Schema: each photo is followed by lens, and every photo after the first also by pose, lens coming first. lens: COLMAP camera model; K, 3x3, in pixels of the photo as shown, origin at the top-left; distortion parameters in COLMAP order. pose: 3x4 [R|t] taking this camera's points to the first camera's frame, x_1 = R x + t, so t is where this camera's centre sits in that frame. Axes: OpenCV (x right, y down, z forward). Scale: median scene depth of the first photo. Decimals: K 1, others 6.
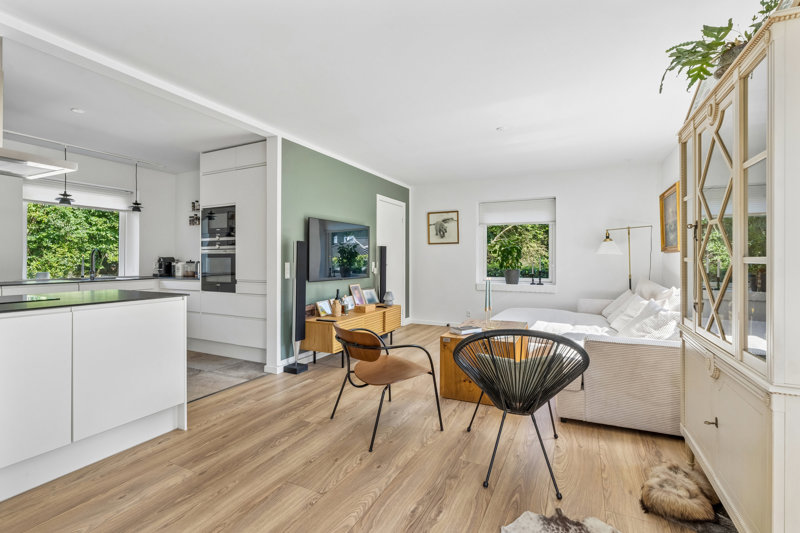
lens RADIAL K [[366.8, 0, 396.1], [0, 366.8, 258.8], [0, 0, 1]] dist [-0.002133, 0.000432]
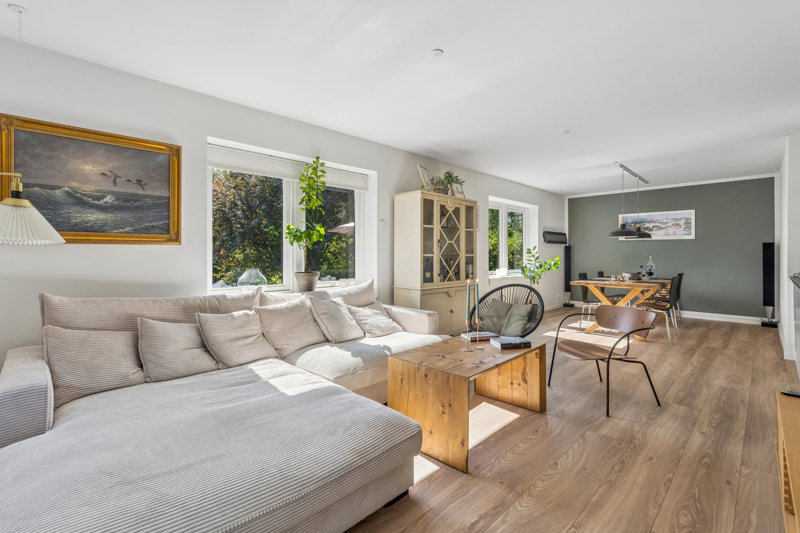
lens RADIAL K [[366.8, 0, 399.9], [0, 366.8, 253.1], [0, 0, 1]] dist [-0.002133, 0.000432]
pose [[-0.947923, 0.001744, 0.318496, 0.119331], [0.000630, 0.999993, -0.003603, -0.001122], [-0.318500, -0.003215, -0.947917, 1.350588]]
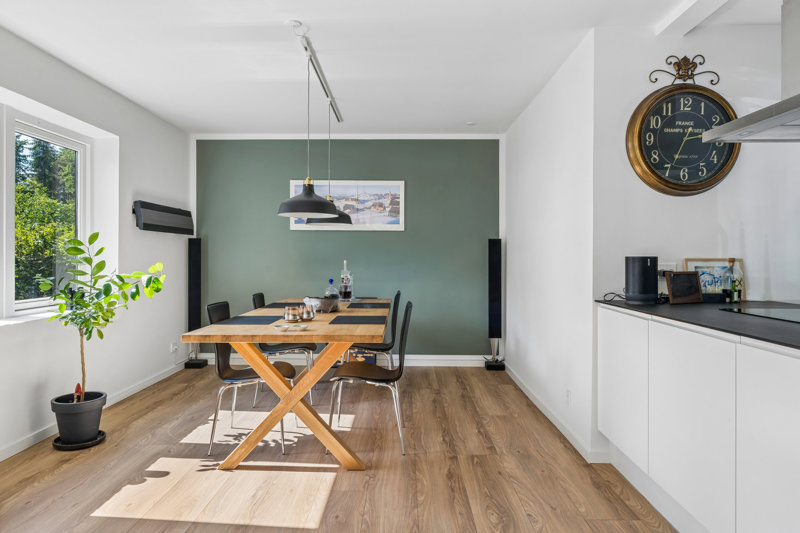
lens RADIAL K [[518.2, 0, 396.0], [0, 518.2, 257.8], [0, 0, 1]] dist [-0.002164, -0.005009]
pose [[-0.902594, -0.001801, -0.430488, 0.007072], [-0.002046, 0.999998, 0.000108, 0.000508], [0.430487, 0.000978, -0.902596, 0.667570]]
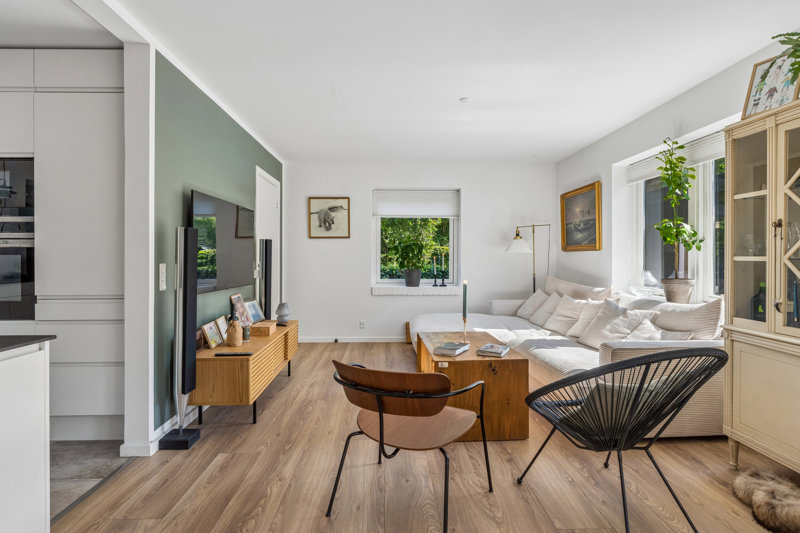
lens RADIAL K [[423.3, 0, 397.0], [0, 423.3, 259.1], [0, 0, 1]] dist [-0.006920, 0.003835]
pose [[0.883375, -0.001128, 0.468665, -0.244115], [-0.001286, 0.999988, 0.004830, -0.000542], [-0.468665, -0.004870, 0.883363, 0.191493]]
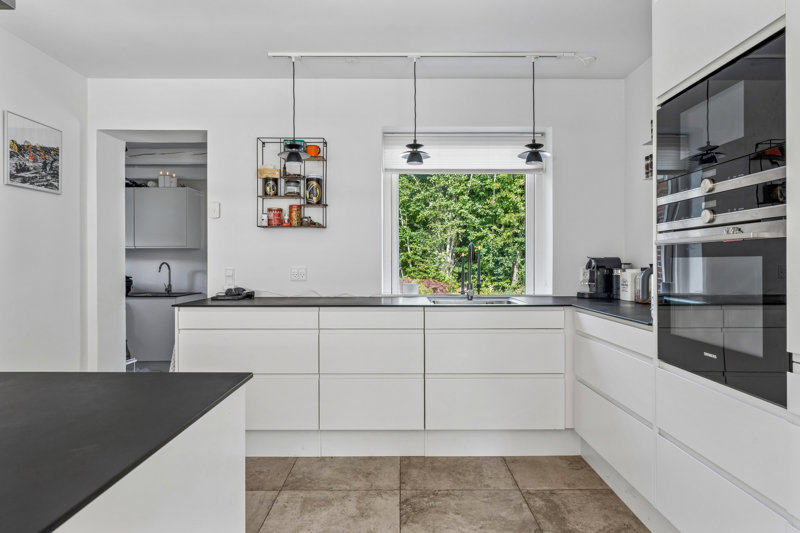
lens RADIAL K [[451.3, 0, 402.7], [0, 451.3, 262.6], [0, 0, 1]] dist [-0.009139, 0.003755]
pose [[0.448010, 0.000858, -0.894028, -0.279119], [0.001081, 0.999998, 0.001502, 0.000322], [0.894028, -0.001640, 0.448008, 0.625289]]
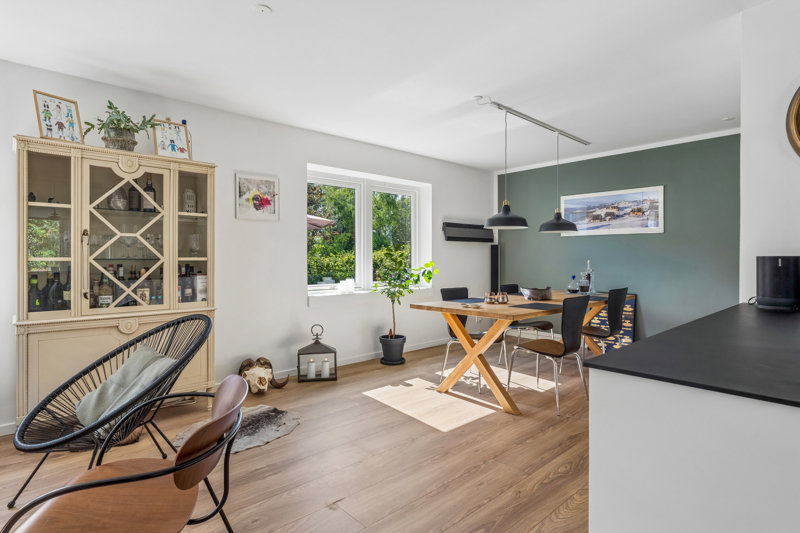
lens RADIAL K [[423.3, 0, 402.5], [0, 423.3, 260.4], [0, 0, 1]] dist [-0.006920, 0.003835]
pose [[-0.932985, -0.000638, 0.359916, -0.309699], [0.001401, 0.999984, 0.005404, 0.000058], [-0.359914, 0.005546, -0.932969, 0.799503]]
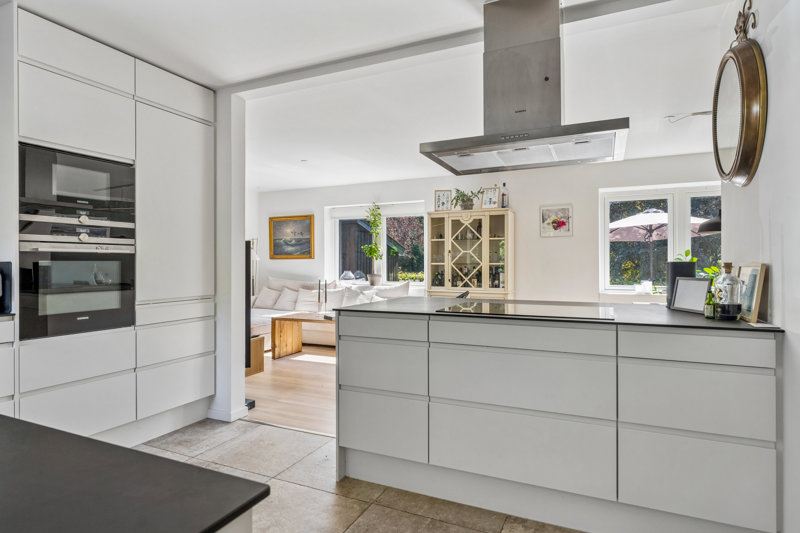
lens RADIAL K [[451.3, 0, 401.0], [0, 451.3, 262.9], [0, 0, 1]] dist [-0.009139, 0.003755]
pose [[-0.031337, 0.002446, 0.999506, -1.057471], [0.001182, 0.999996, -0.002410, 0.001438], [-0.999508, 0.001106, -0.031339, 0.593283]]
